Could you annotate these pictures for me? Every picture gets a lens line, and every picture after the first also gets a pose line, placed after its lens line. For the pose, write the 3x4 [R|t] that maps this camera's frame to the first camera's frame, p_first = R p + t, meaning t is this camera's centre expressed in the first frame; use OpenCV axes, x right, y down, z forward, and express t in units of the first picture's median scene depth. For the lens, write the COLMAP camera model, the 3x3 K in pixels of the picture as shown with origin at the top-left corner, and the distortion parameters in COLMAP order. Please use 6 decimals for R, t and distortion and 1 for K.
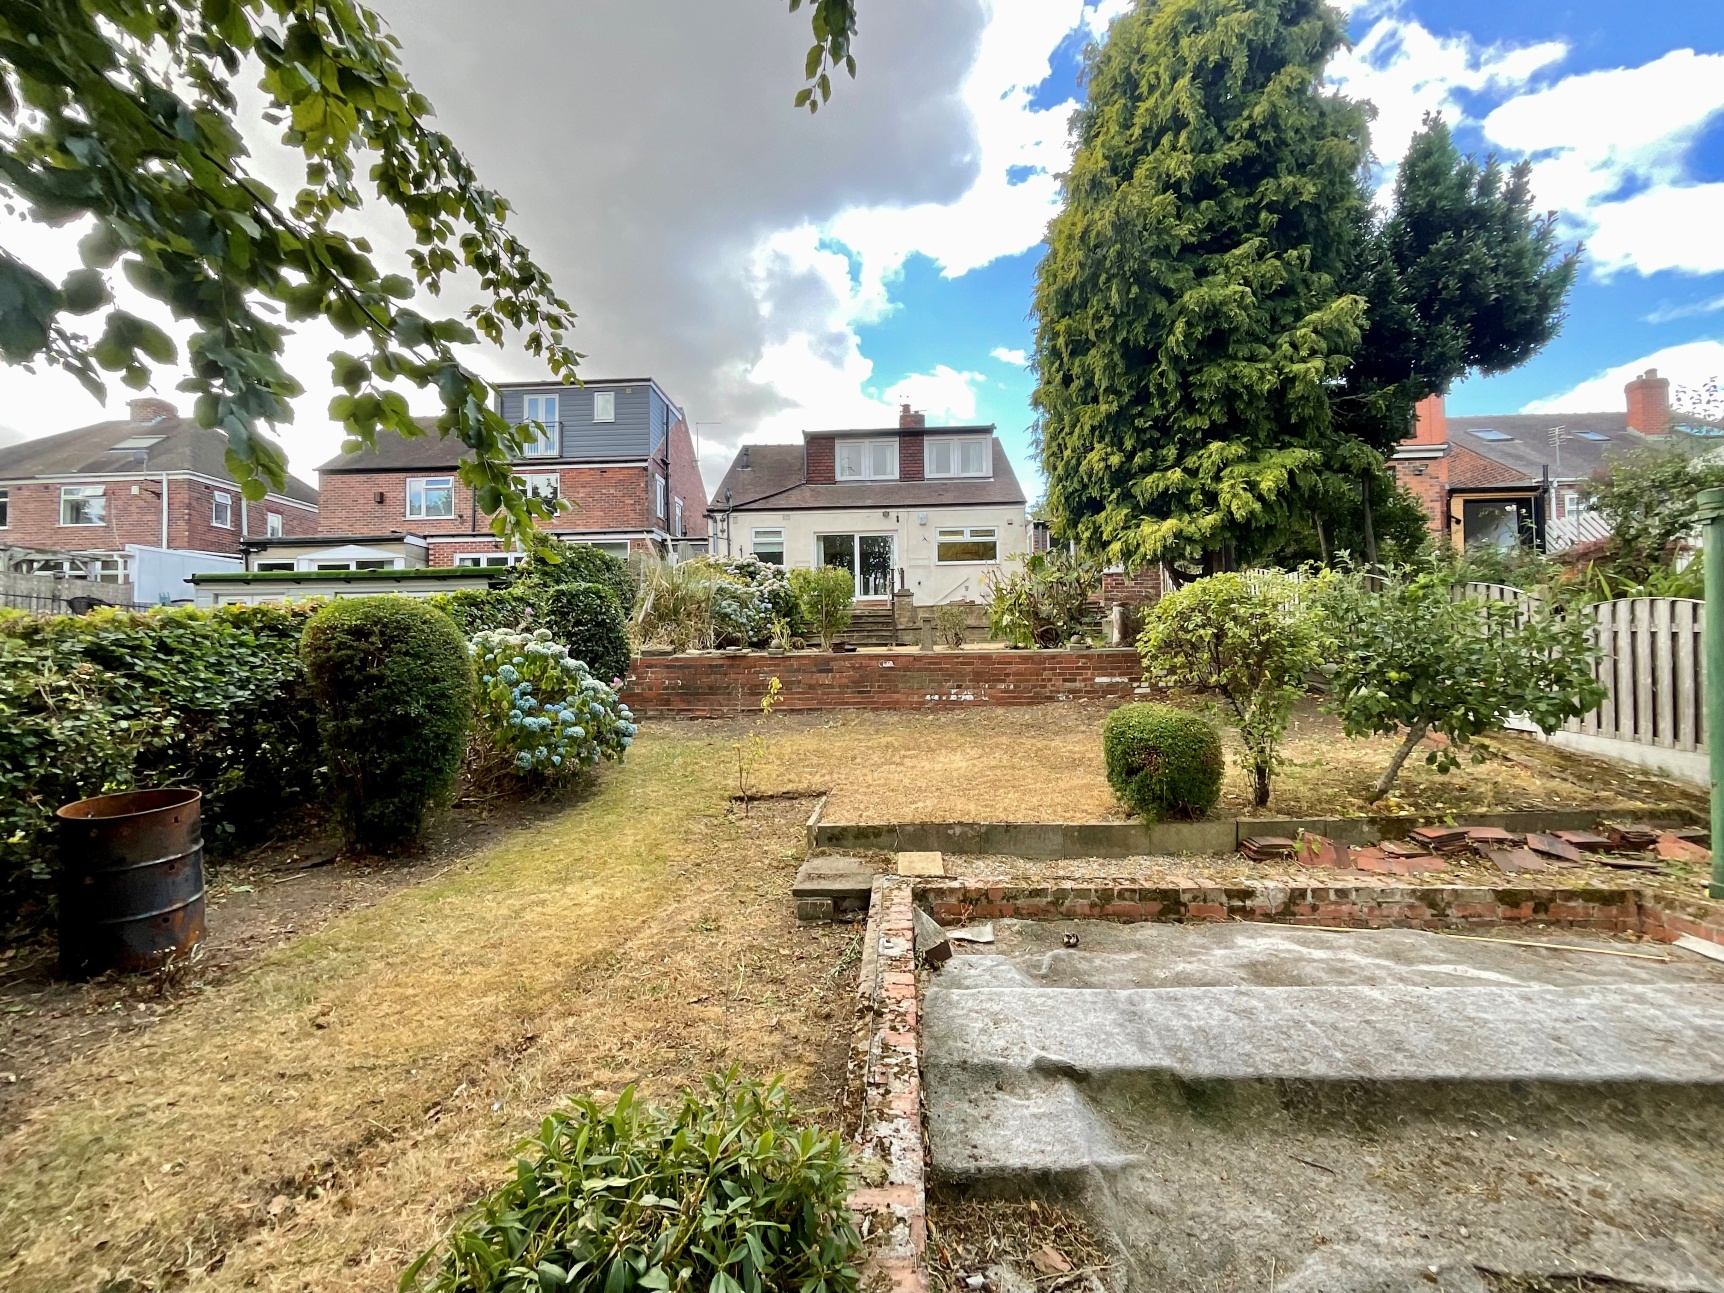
lens RADIAL K [[700.9, 0, 859.8], [0, 700.9, 642.4], [0, 0, 1]] dist [-0.002058, 0.001008]
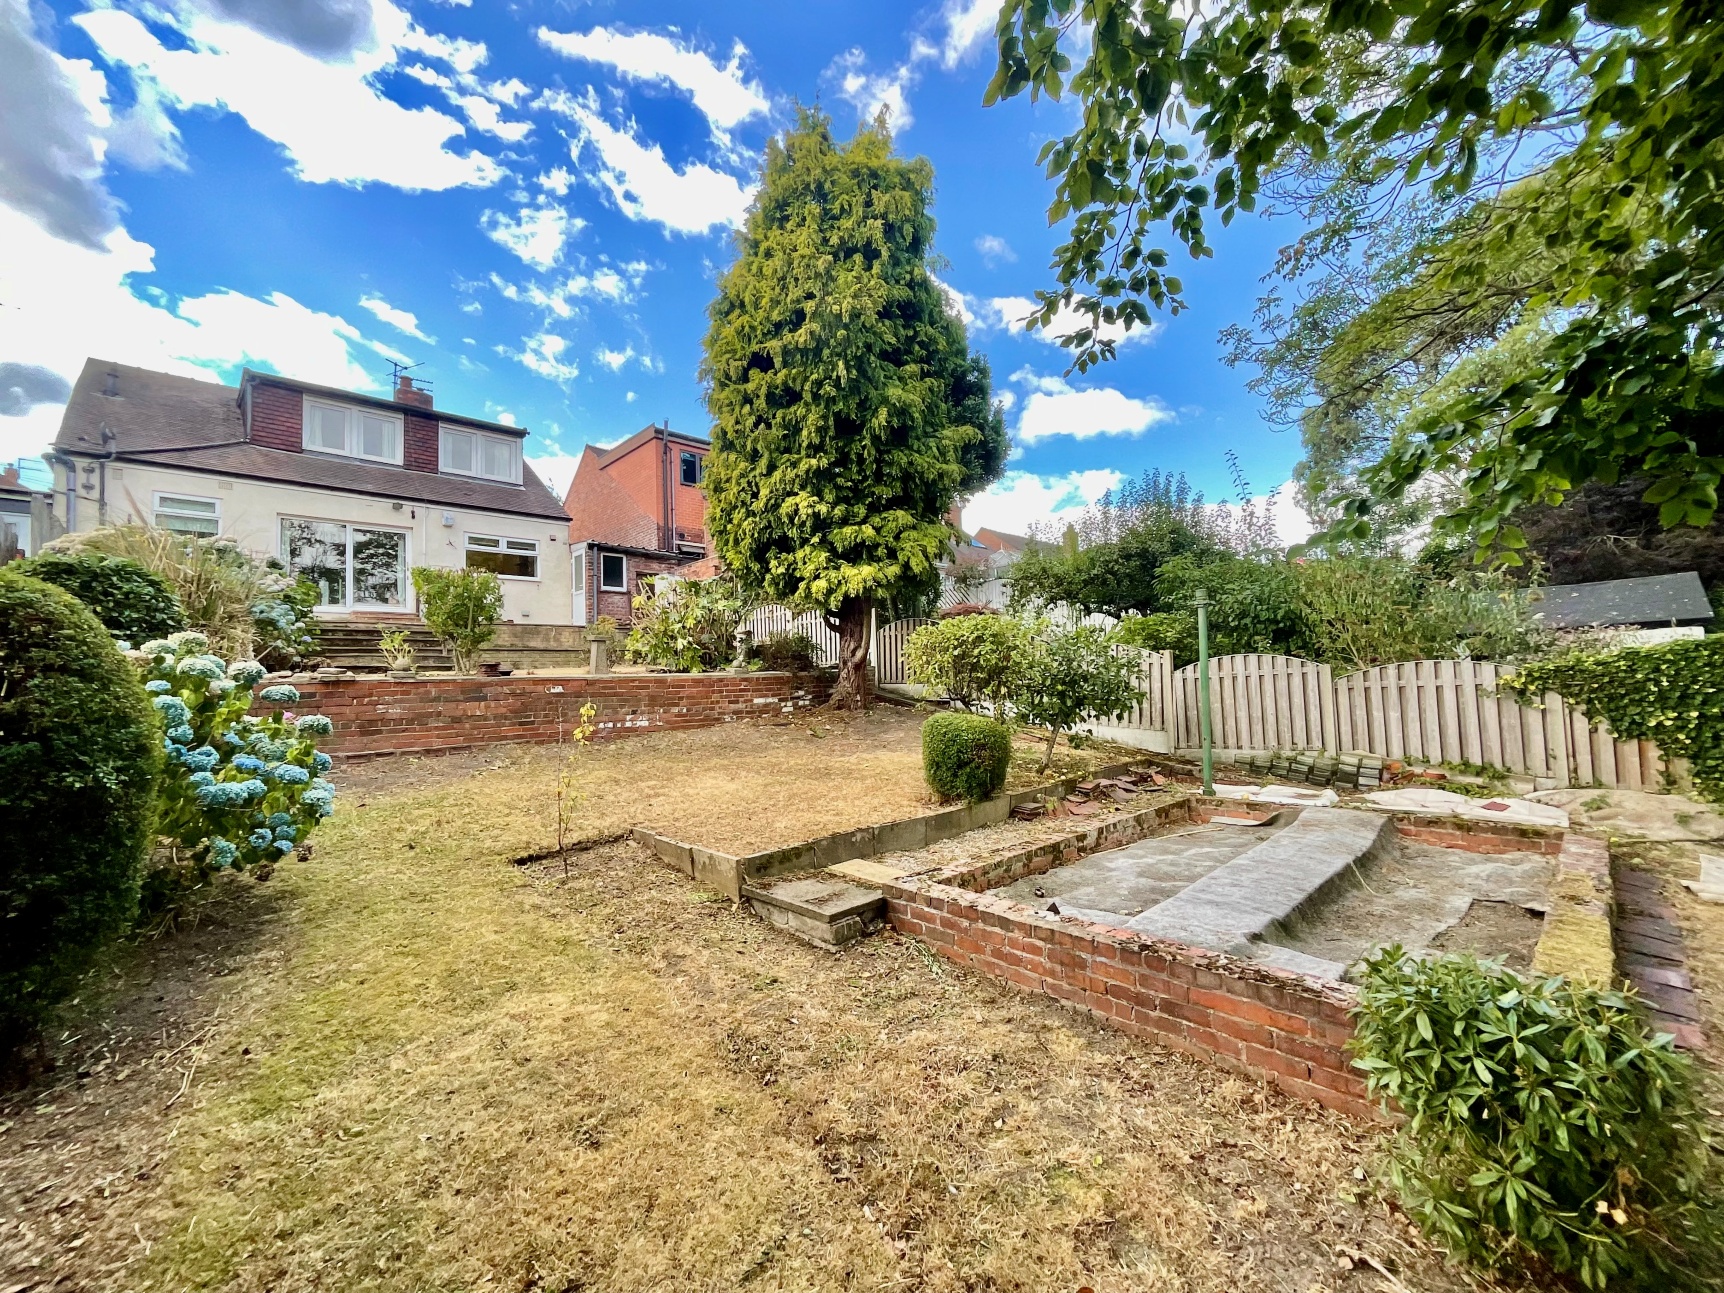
lens RADIAL K [[700.9, 0, 862.8], [0, 700.9, 642.2], [0, 0, 1]] dist [-0.002058, 0.001008]
pose [[0.688605, 0.035184, 0.724283, -0.411084], [-0.005856, 0.999059, -0.042965, 0.009548], [-0.725113, 0.025344, 0.688163, 0.155503]]
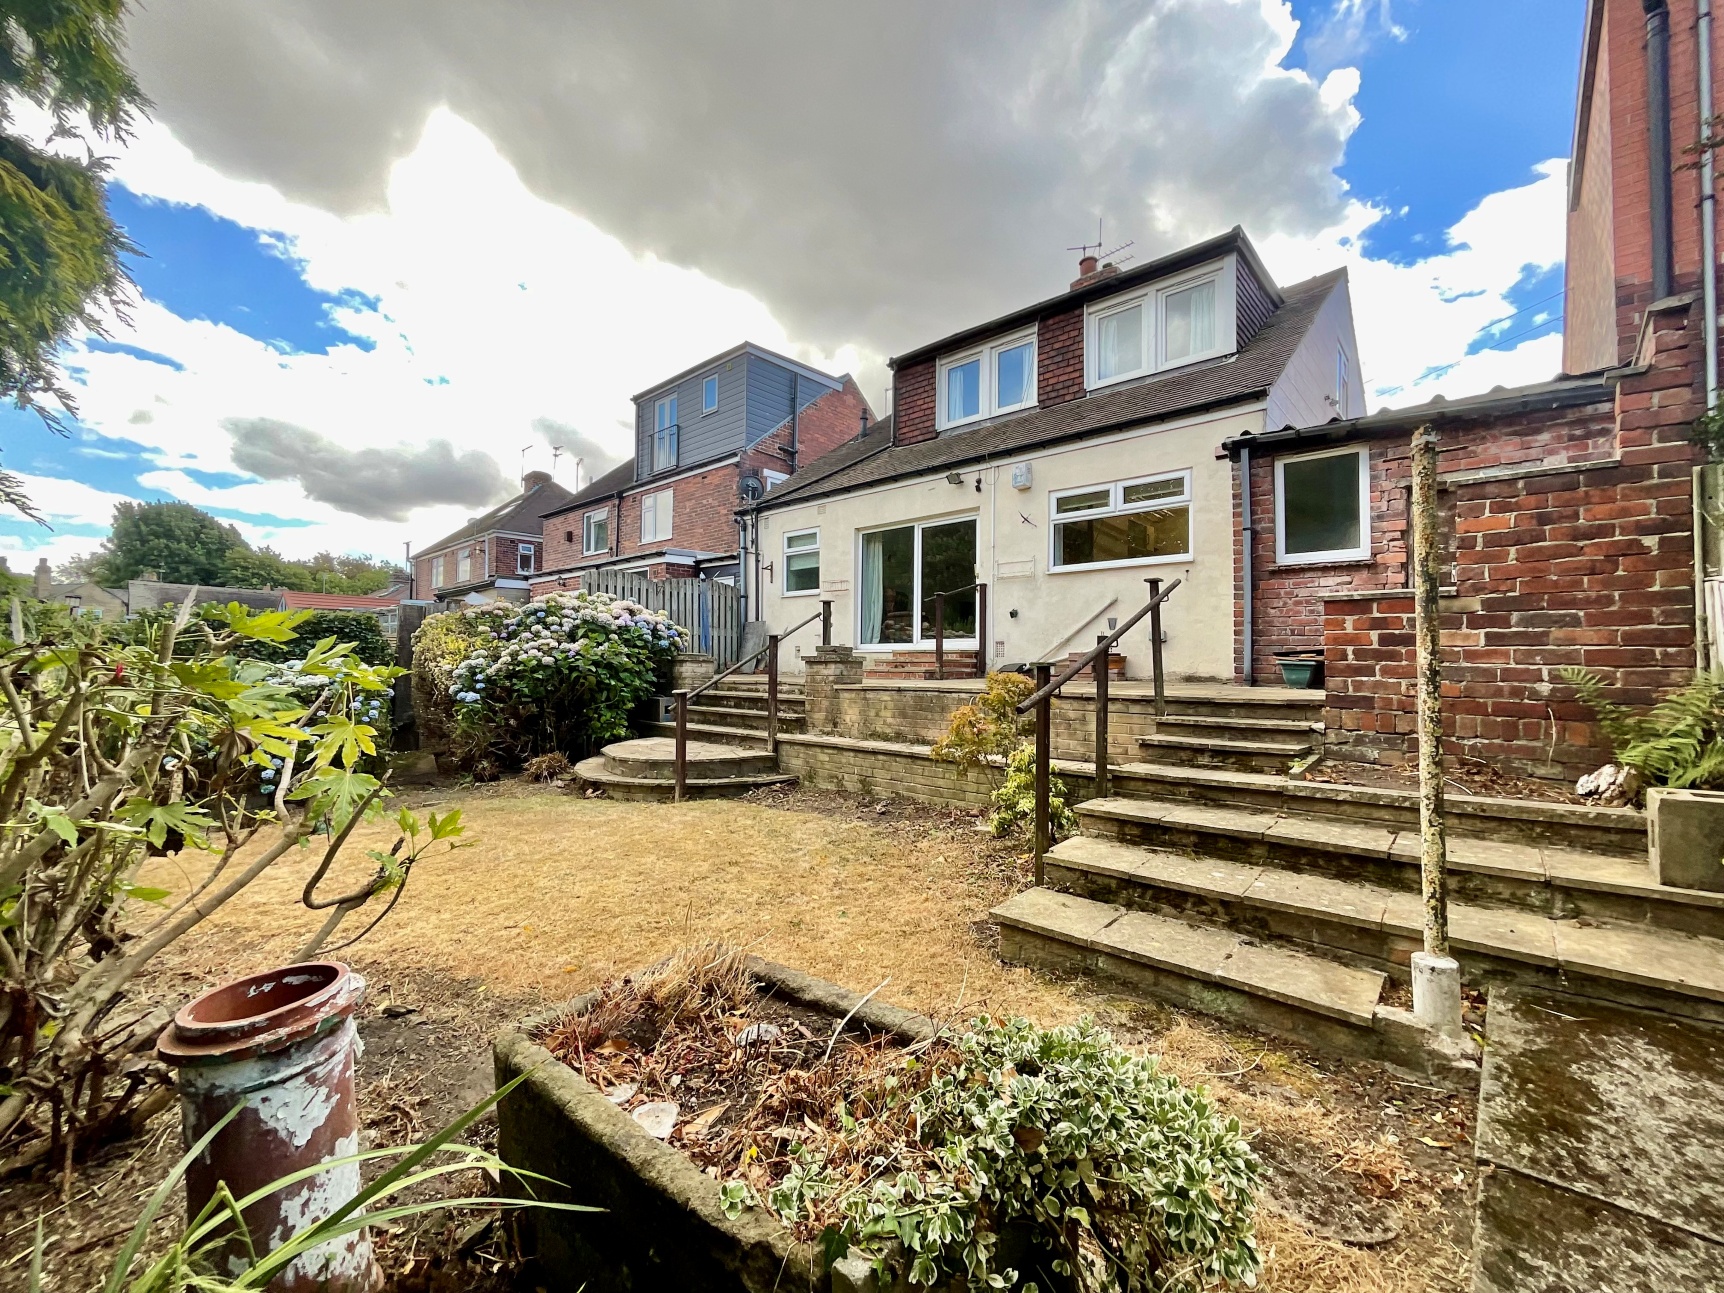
lens RADIAL K [[700.9, 0, 869.8], [0, 700.9, 653.0], [0, 0, 1]] dist [-0.002058, 0.001008]
pose [[0.772456, 0.010251, -0.634986, 0.747385], [0.002954, 0.999801, 0.019733, -0.165726], [0.635062, -0.017119, 0.772272, 1.374956]]
